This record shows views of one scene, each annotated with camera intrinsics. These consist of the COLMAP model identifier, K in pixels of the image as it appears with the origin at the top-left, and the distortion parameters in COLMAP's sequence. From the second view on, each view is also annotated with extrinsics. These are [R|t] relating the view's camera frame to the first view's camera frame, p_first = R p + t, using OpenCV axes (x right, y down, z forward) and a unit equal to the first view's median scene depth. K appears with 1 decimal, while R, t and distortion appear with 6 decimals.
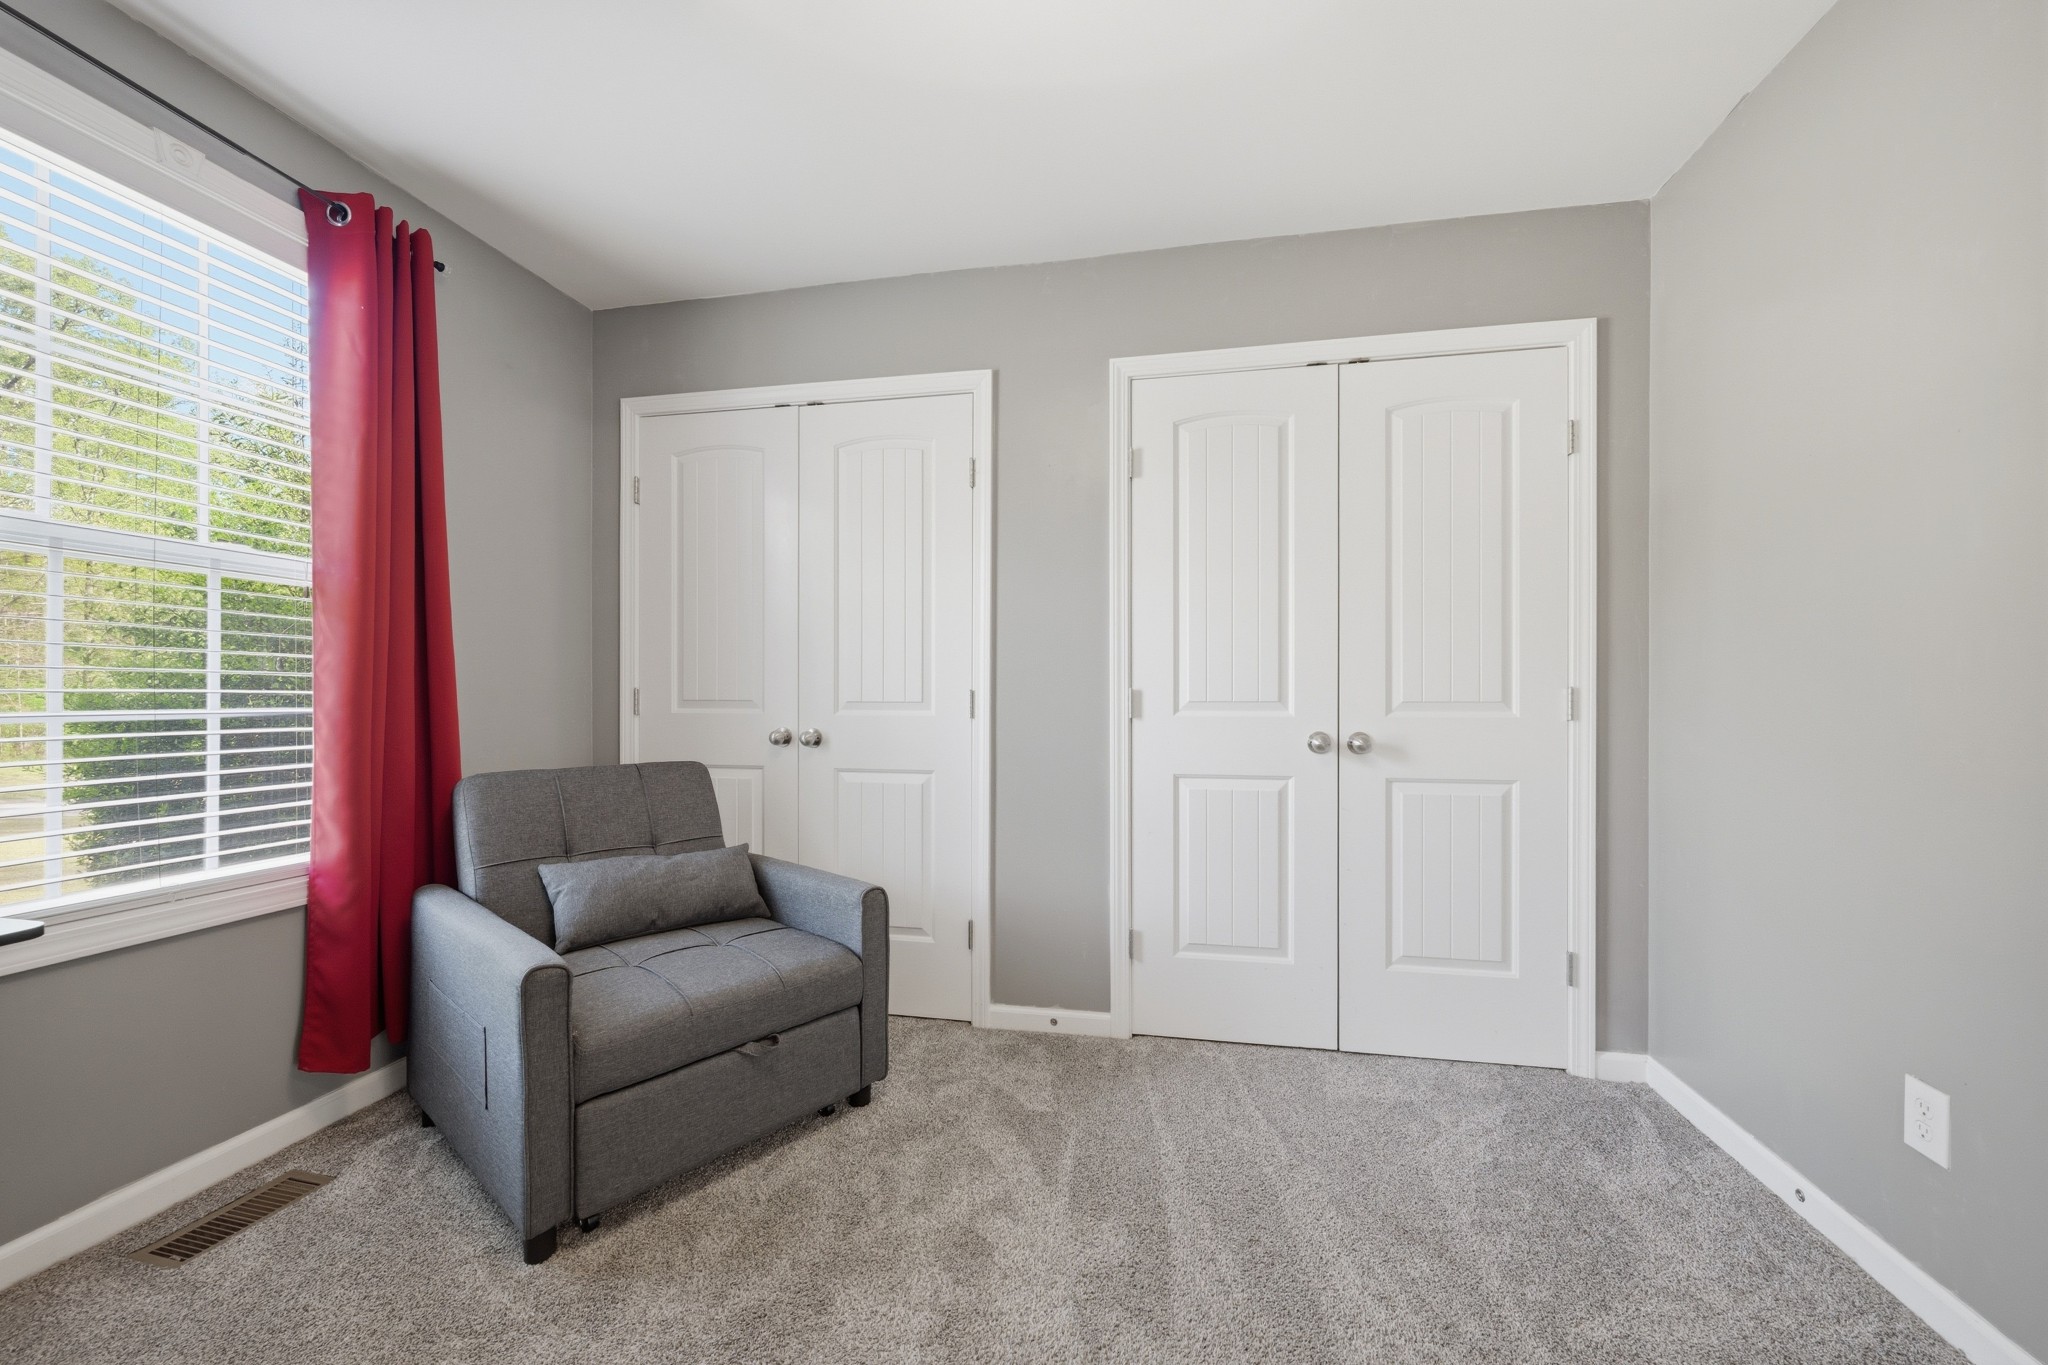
lens RADIAL K [[793.8, 0, 1026.9], [0, 793.8, 691.1], [0, 0, 1]] dist [-0.007723, 0.001130]
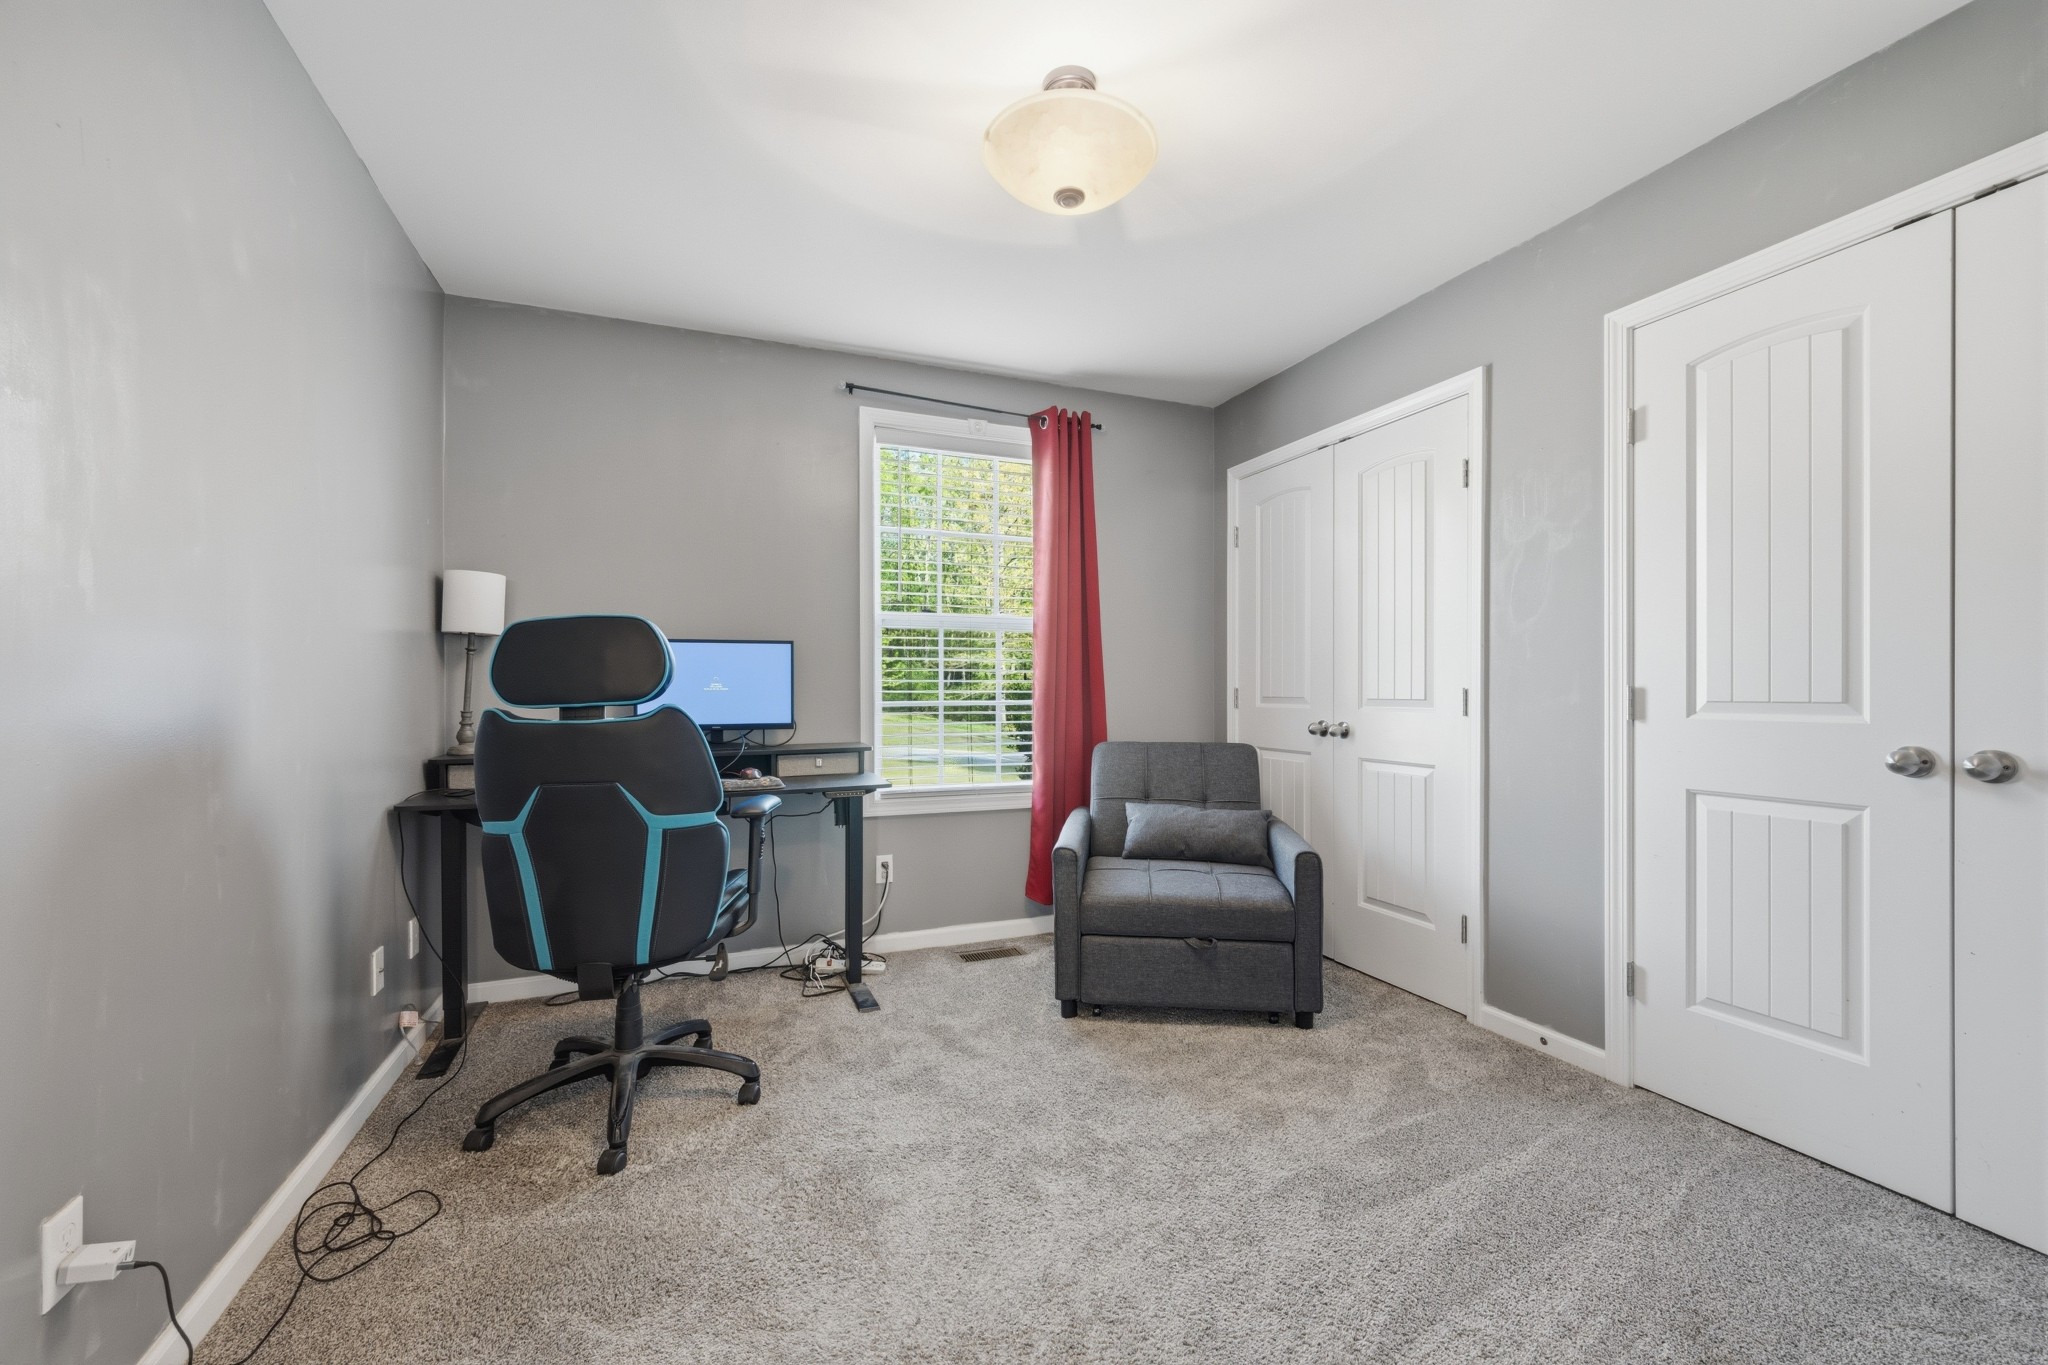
lens RADIAL K [[793.8, 0, 1019.3], [0, 793.8, 689.9], [0, 0, 1]] dist [-0.007723, 0.001130]
pose [[0.560486, -0.002200, -0.828161, 0.478815], [0.003922, 0.999992, -0.000002, -0.001754], [0.828155, -0.003247, 0.560490, -0.041320]]
